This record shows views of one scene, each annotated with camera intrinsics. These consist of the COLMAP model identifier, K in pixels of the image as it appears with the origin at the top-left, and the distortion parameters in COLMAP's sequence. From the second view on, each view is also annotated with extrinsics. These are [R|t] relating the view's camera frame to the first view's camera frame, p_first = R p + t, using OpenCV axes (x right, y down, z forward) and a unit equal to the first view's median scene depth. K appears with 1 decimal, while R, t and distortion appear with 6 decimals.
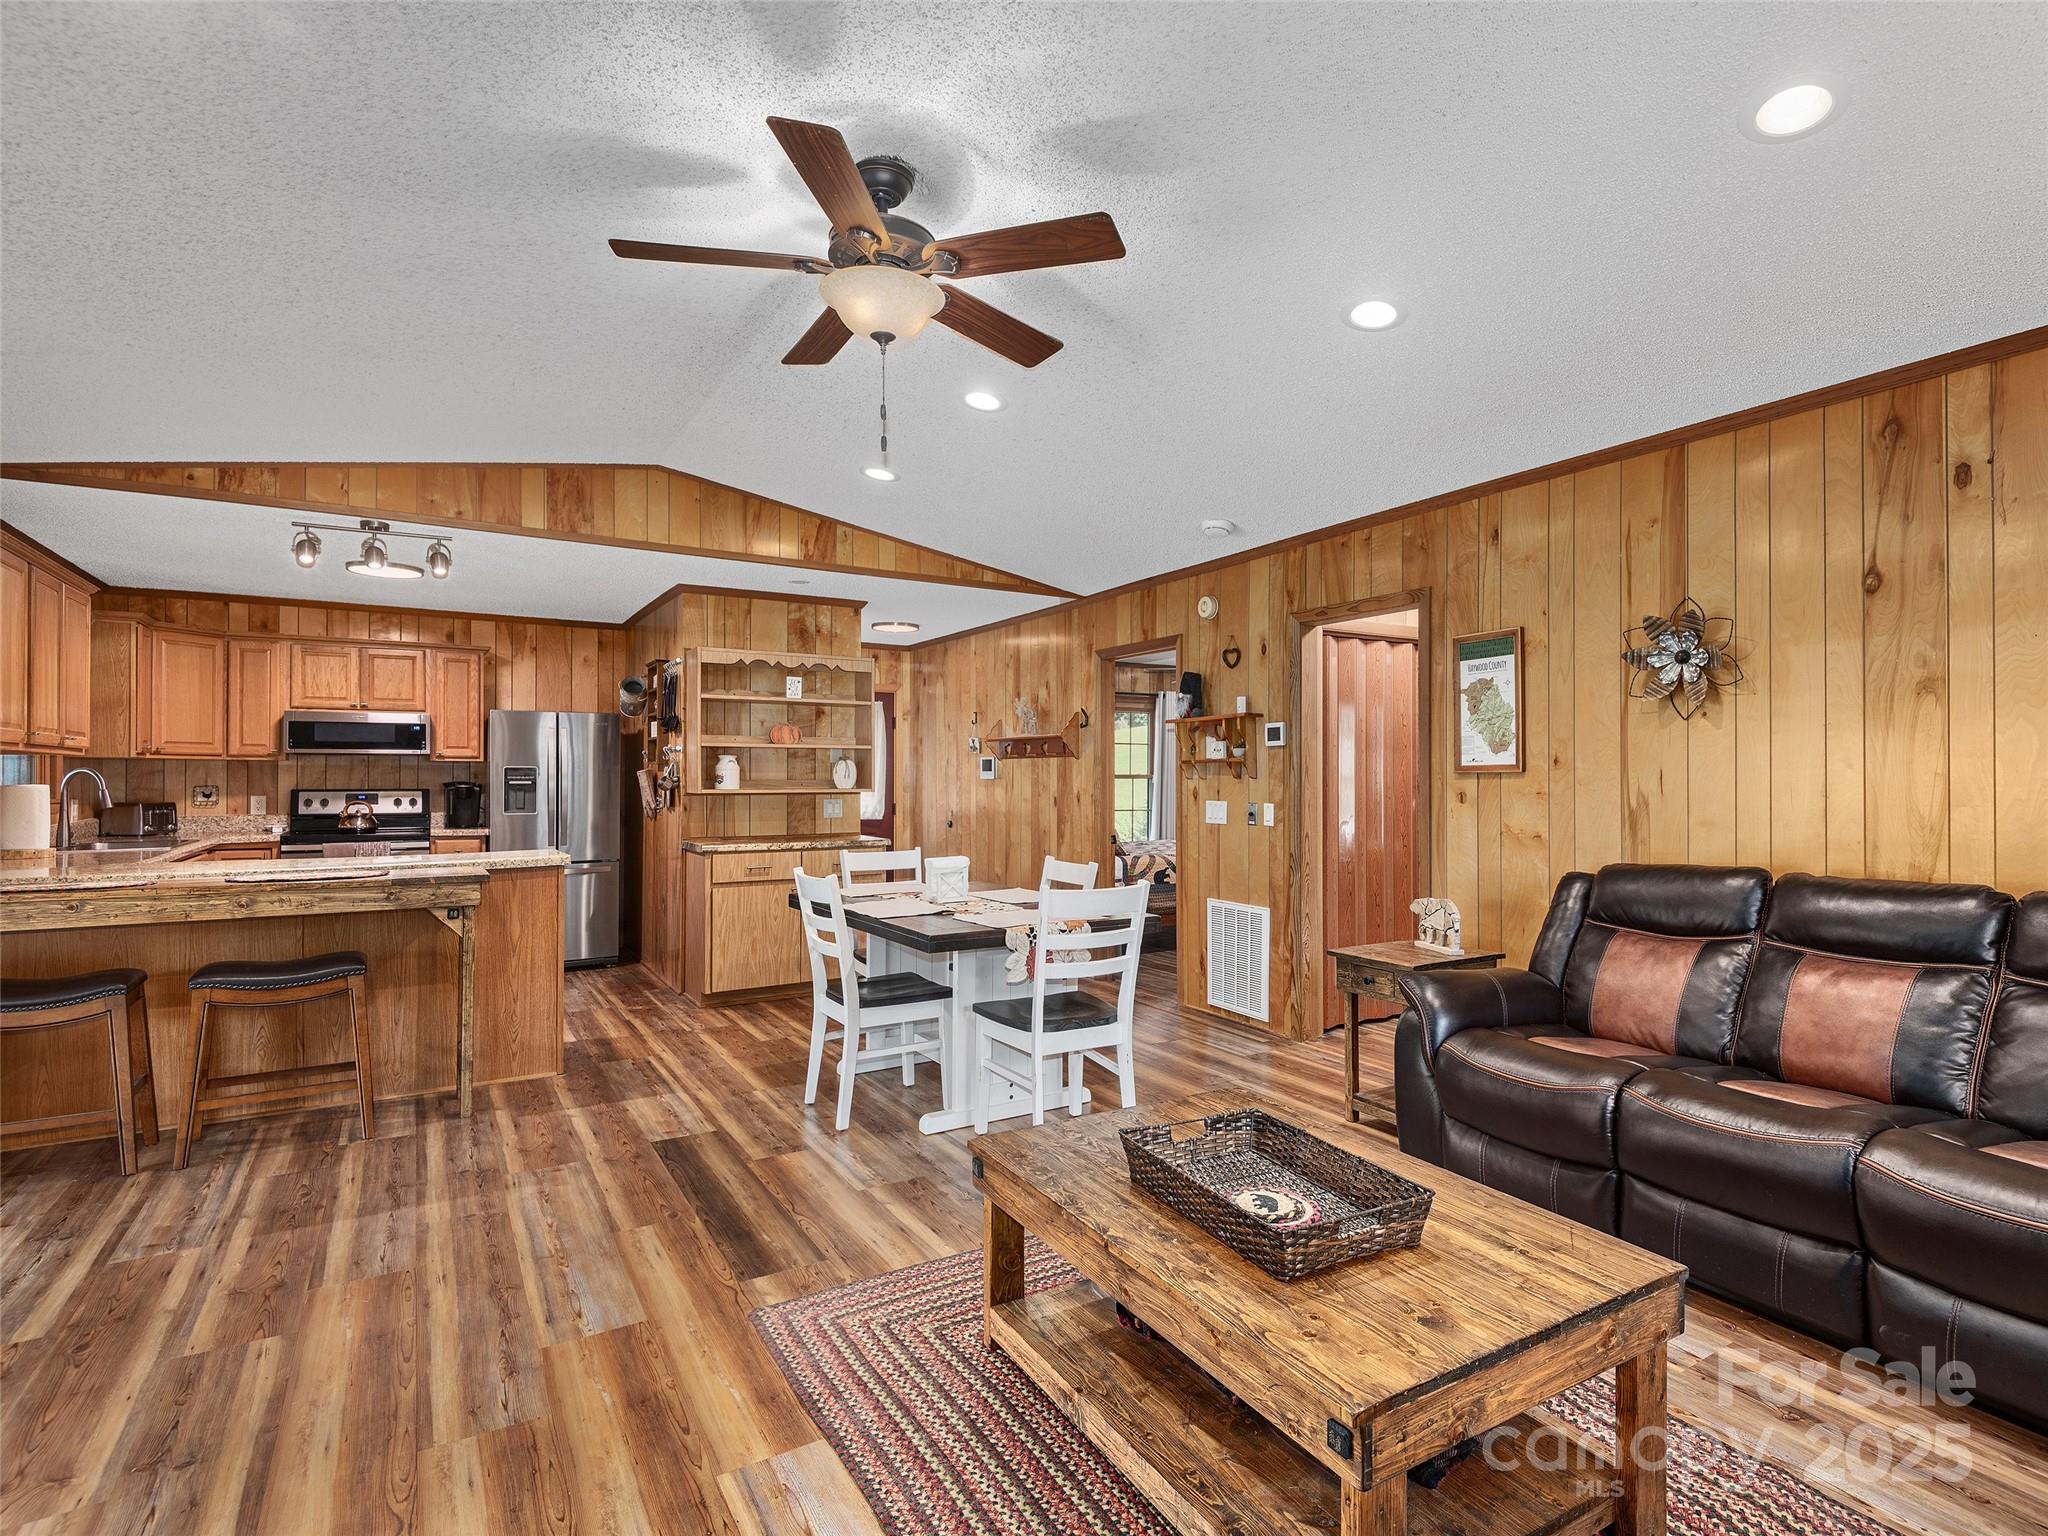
lens RADIAL K [[1026.7, 0, 1103.5], [0, 1026.7, 769.6], [0, 0, 1]] dist [0.009705, -0.013252]
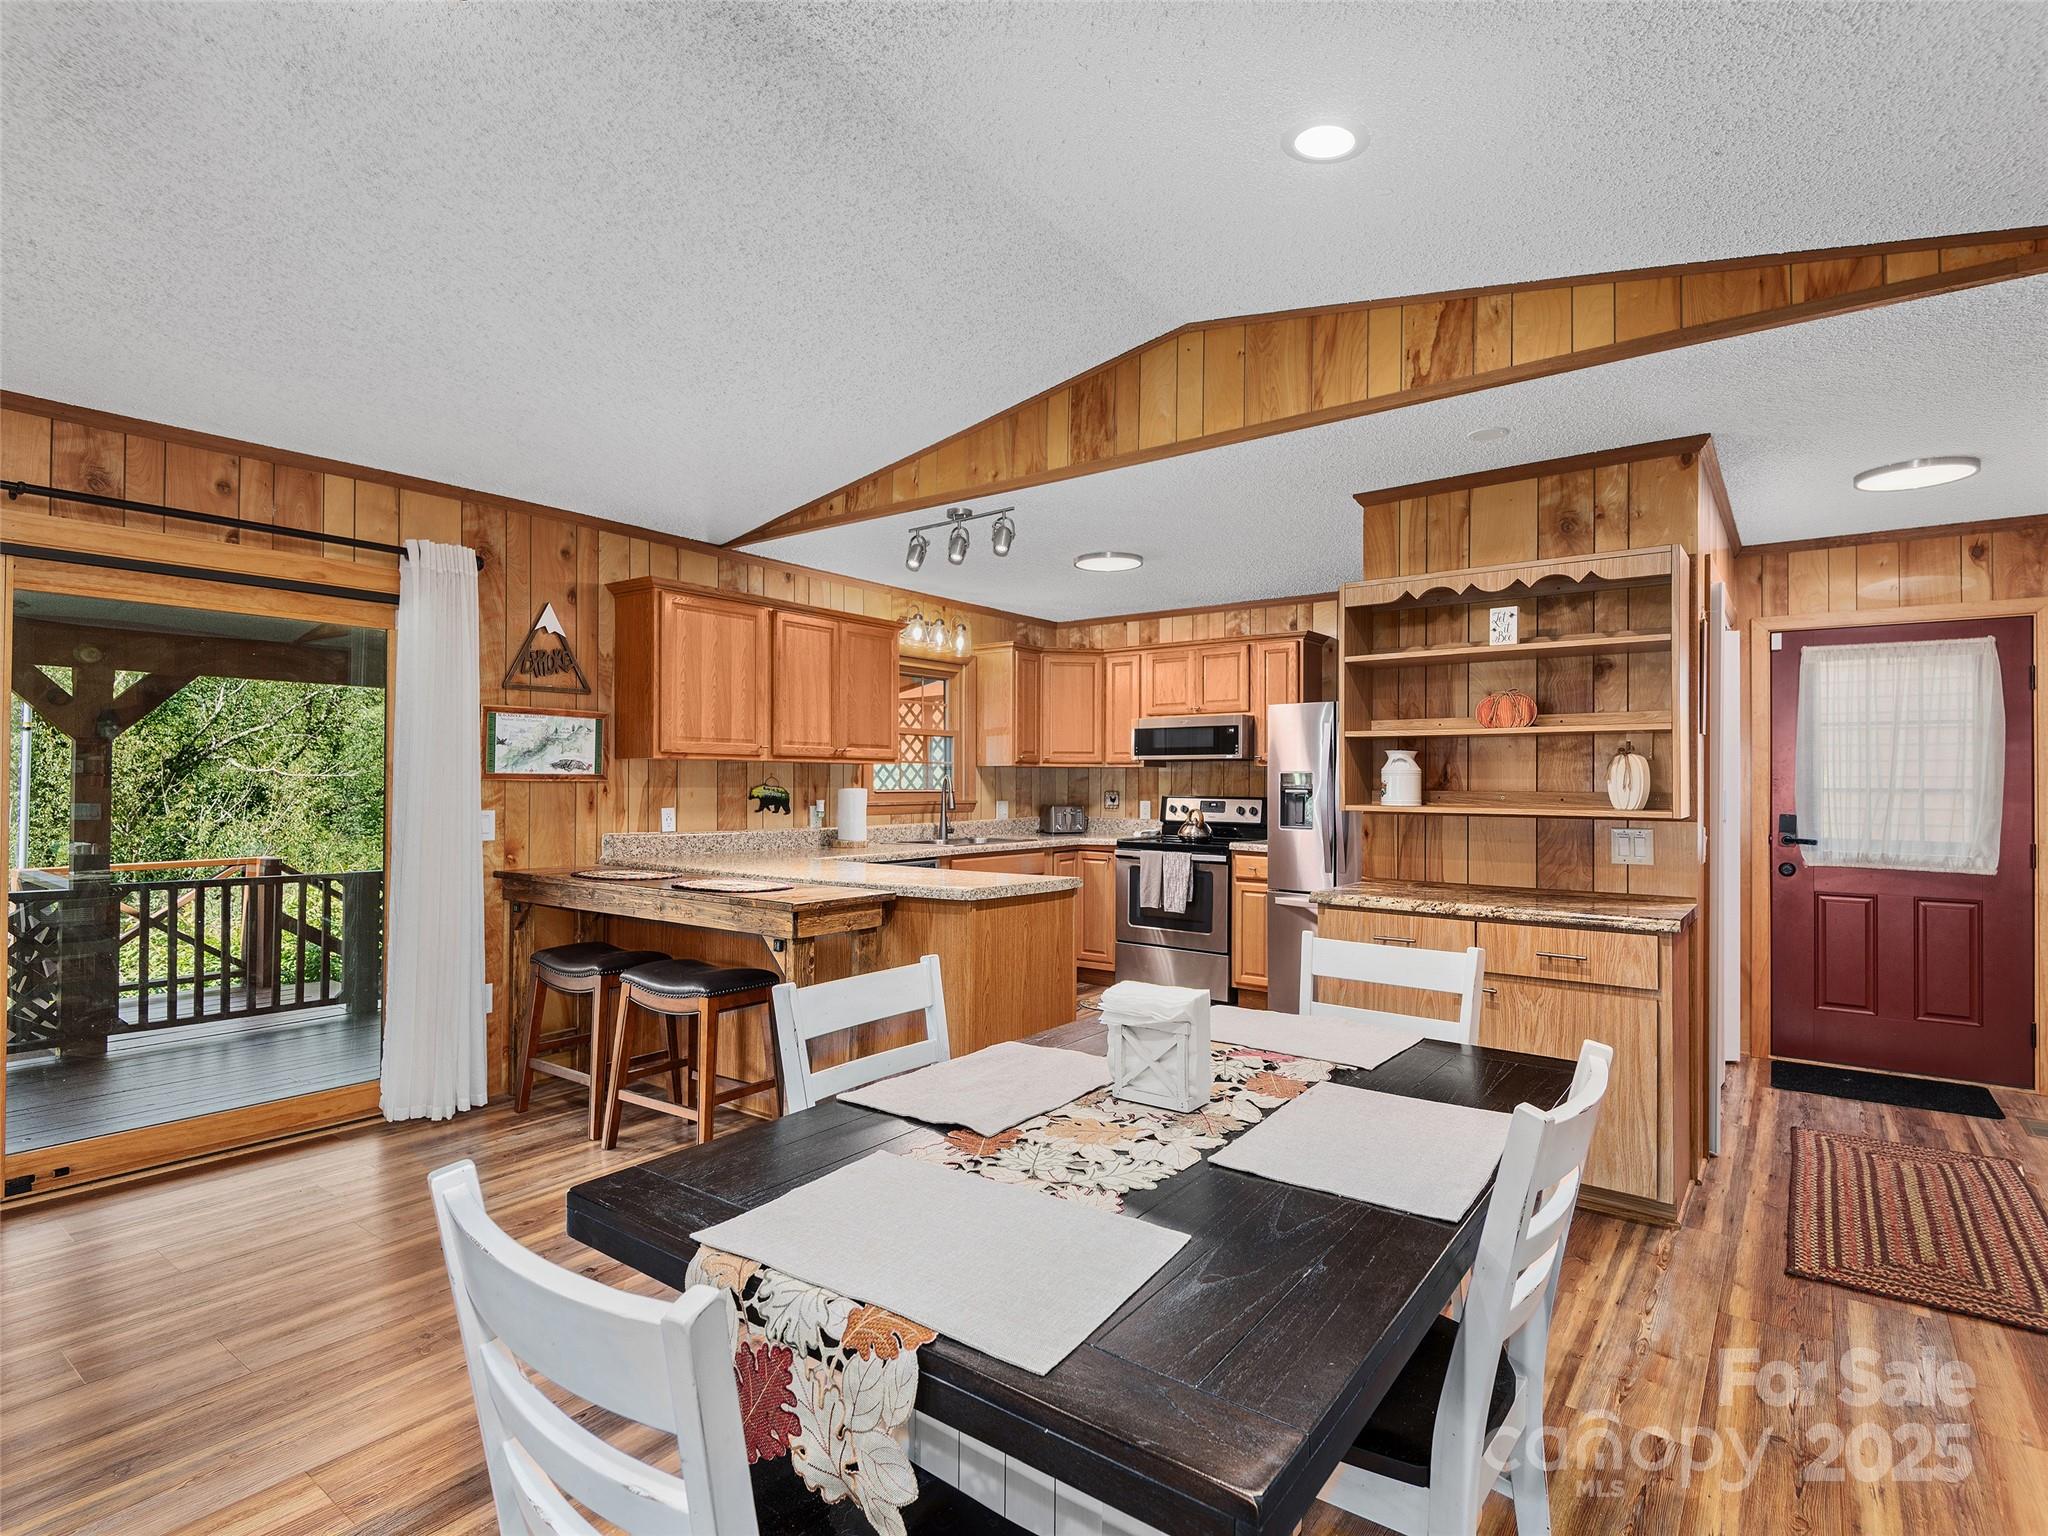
lens RADIAL K [[1026.7, 0, 1038.8], [0, 1026.7, 782.1], [0, 0, 1]] dist [0.009705, -0.013252]
pose [[0.326000, 0.002063, -0.945368, 0.149556], [0.001929, 0.999994, 0.002847, 0.002892], [0.945368, -0.002751, 0.325994, 0.588673]]
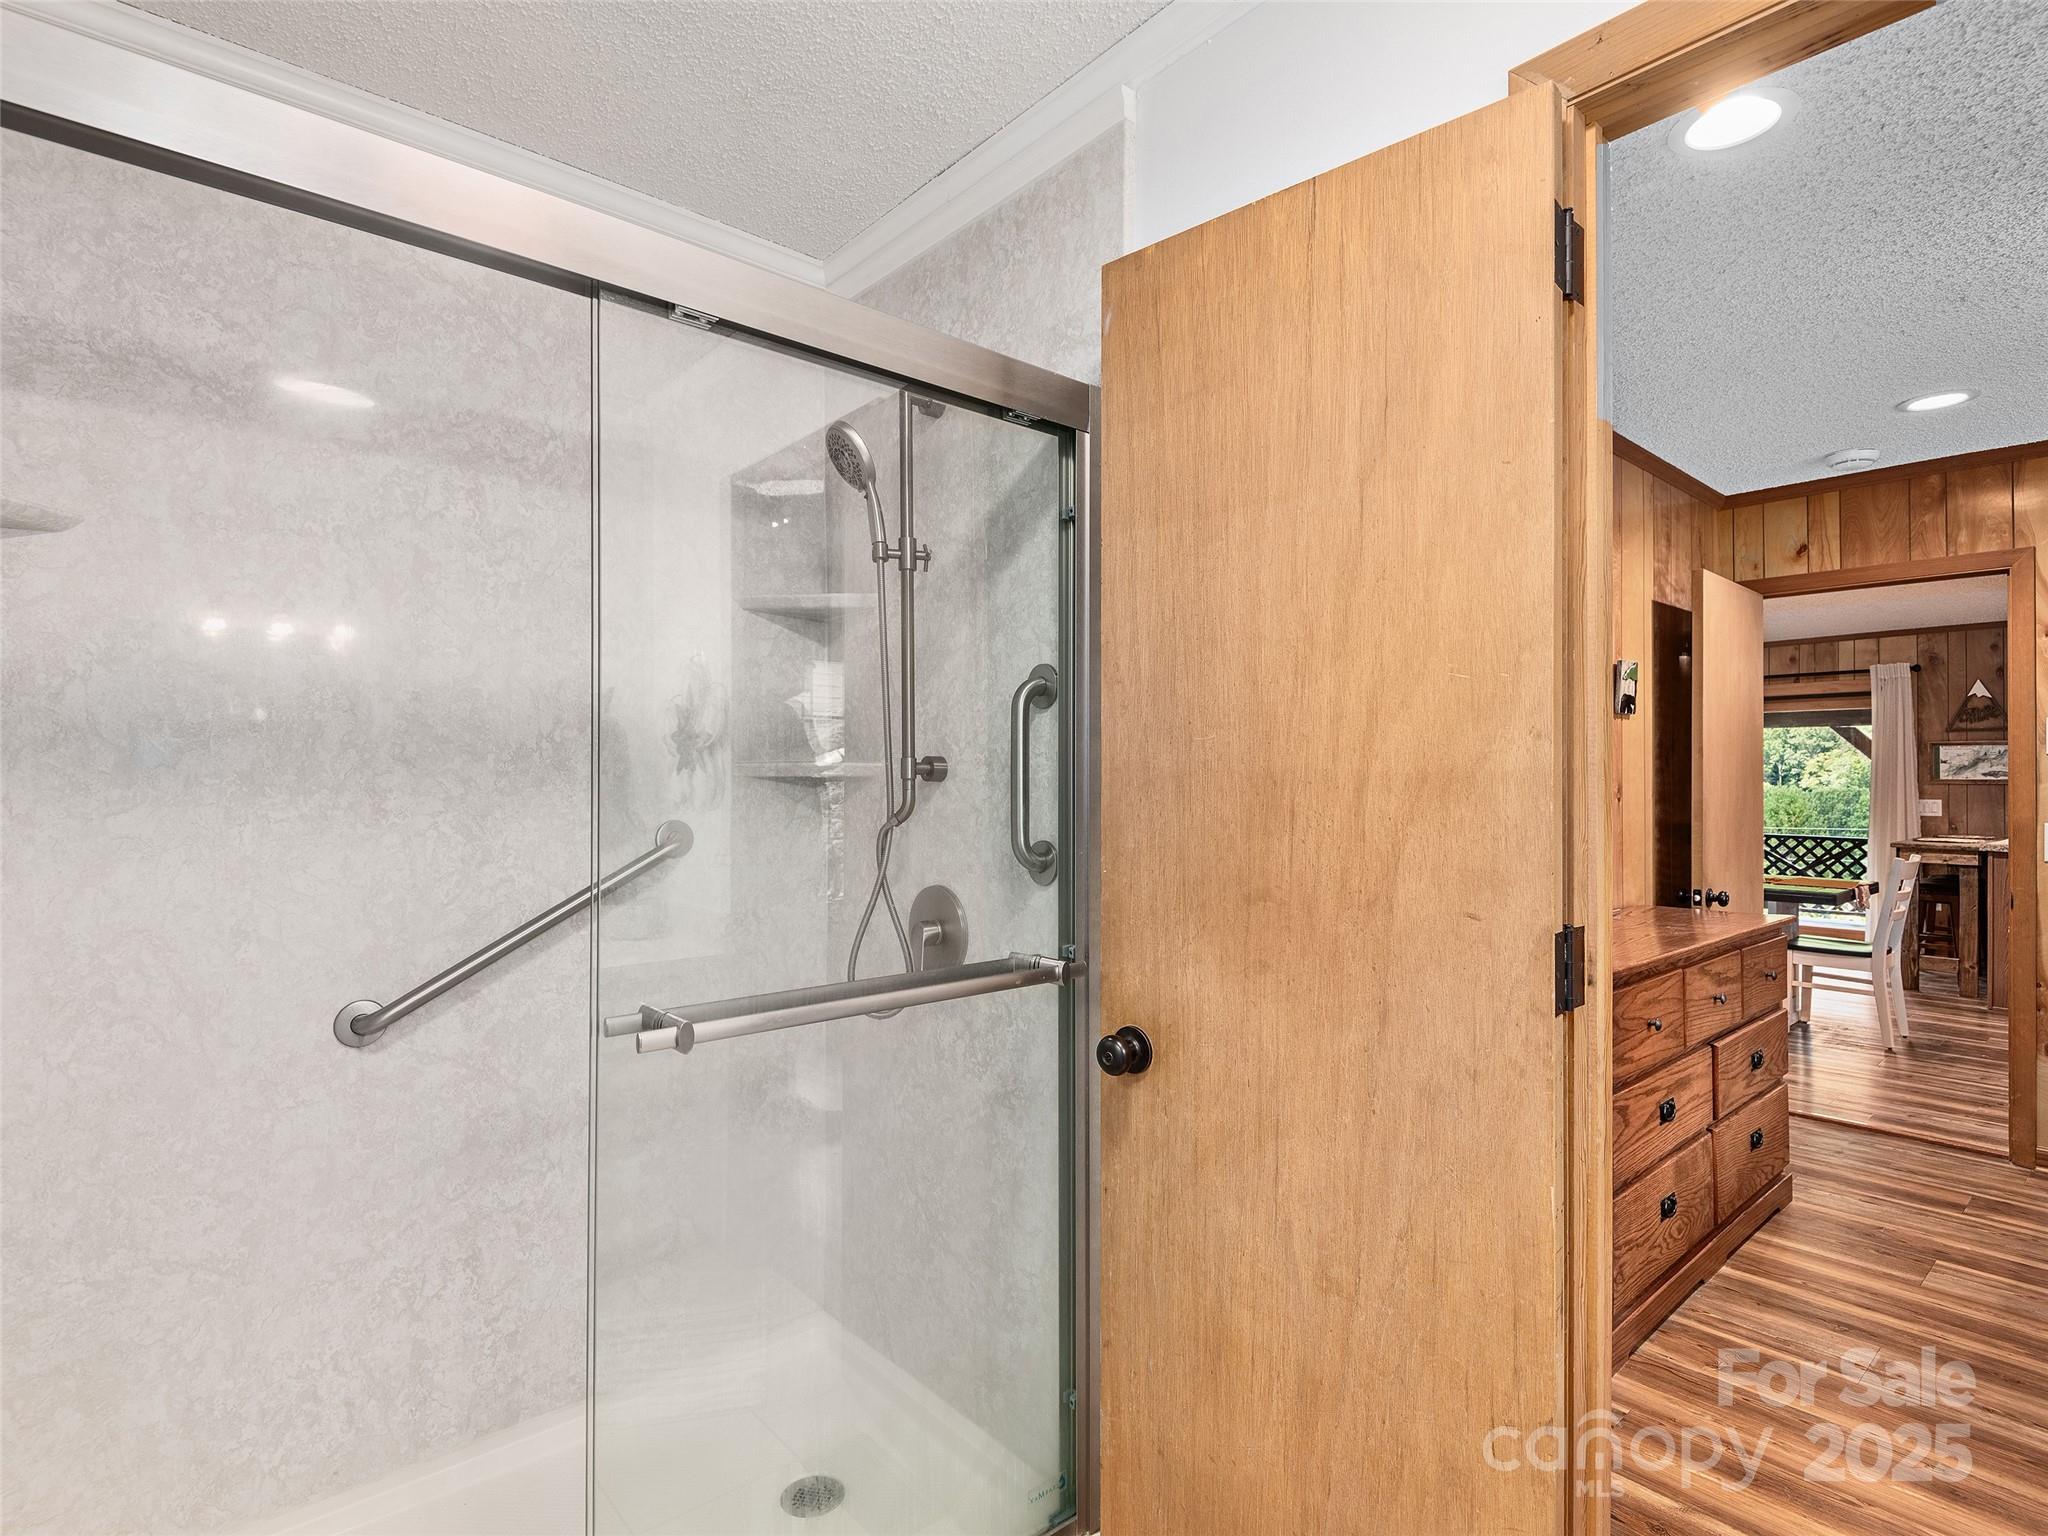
lens RADIAL K [[1026.7, 0, 1025.8], [0, 1026.7, 772.7], [0, 0, 1]] dist [0.009705, -0.013252]
pose [[-0.992724, 0.003263, -0.120366, 0.628610], [0.005150, 0.999869, -0.015369, 0.003341], [0.120300, -0.015877, -0.992611, 1.572888]]
